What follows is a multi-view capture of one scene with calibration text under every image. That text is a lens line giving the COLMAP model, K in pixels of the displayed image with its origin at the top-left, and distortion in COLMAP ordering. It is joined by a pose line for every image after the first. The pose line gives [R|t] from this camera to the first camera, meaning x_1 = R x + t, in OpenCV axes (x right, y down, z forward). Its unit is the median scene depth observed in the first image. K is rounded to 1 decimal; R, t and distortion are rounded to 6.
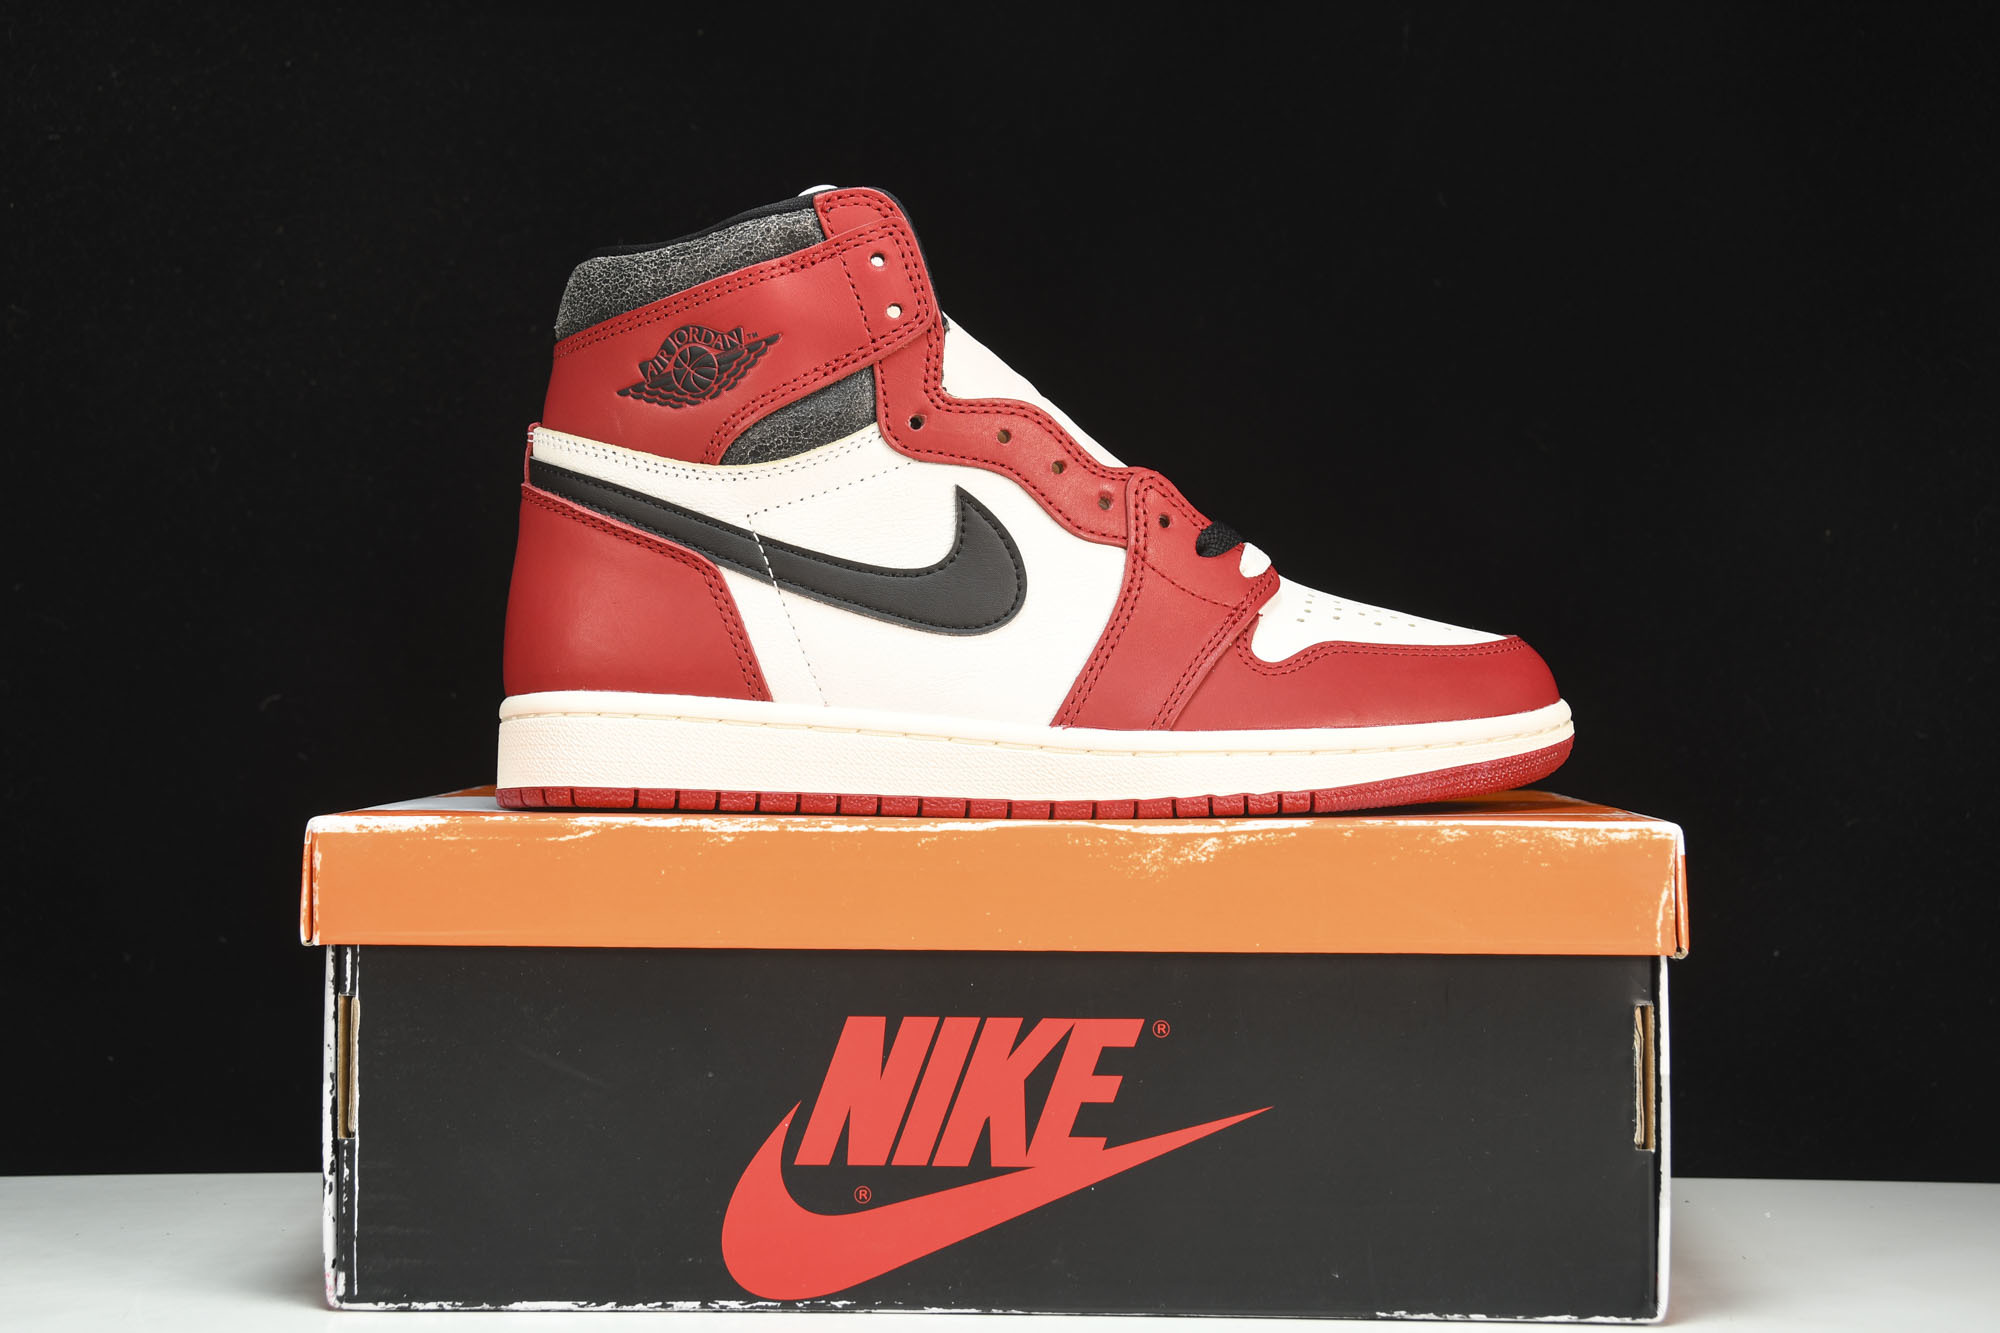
lens RADIAL K [[3833.7, 0, 988.8], [0, 3833.7, 666.9], [0, 0, 1]] dist [0.115922, 0.000000]
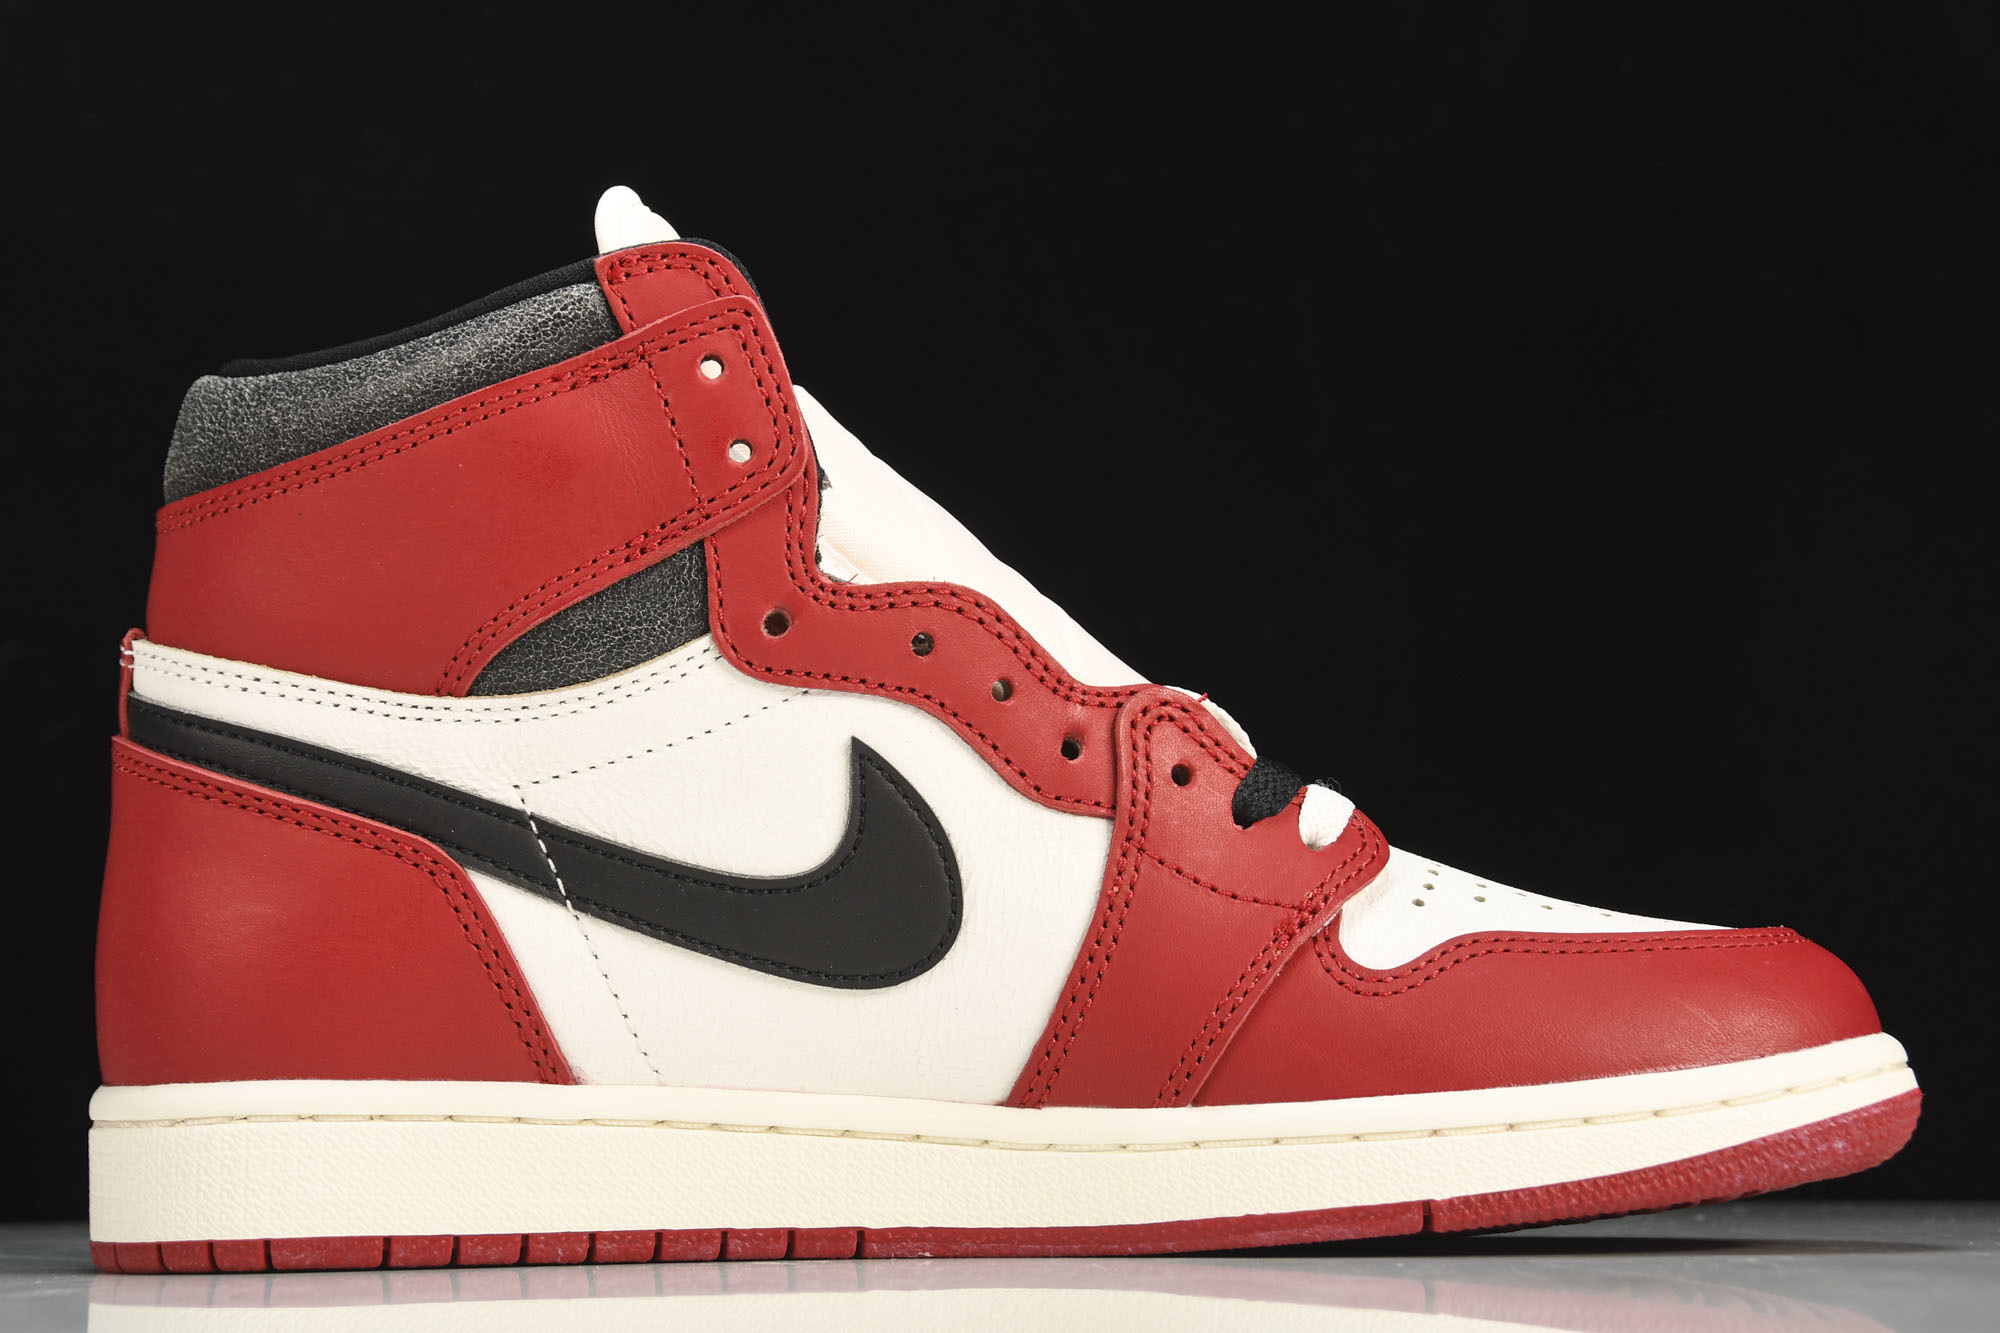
lens RADIAL K [[4949.5, 0, 1006.5], [0, 4949.5, 672.5], [0, 0, 1]] dist [0.324157, 0.000000]
pose [[0.999374, -0.030753, 0.017513, 0.005289], [0.032012, 0.996530, -0.076835, 0.007784], [-0.015090, 0.077347, 0.996890, 0.214401]]
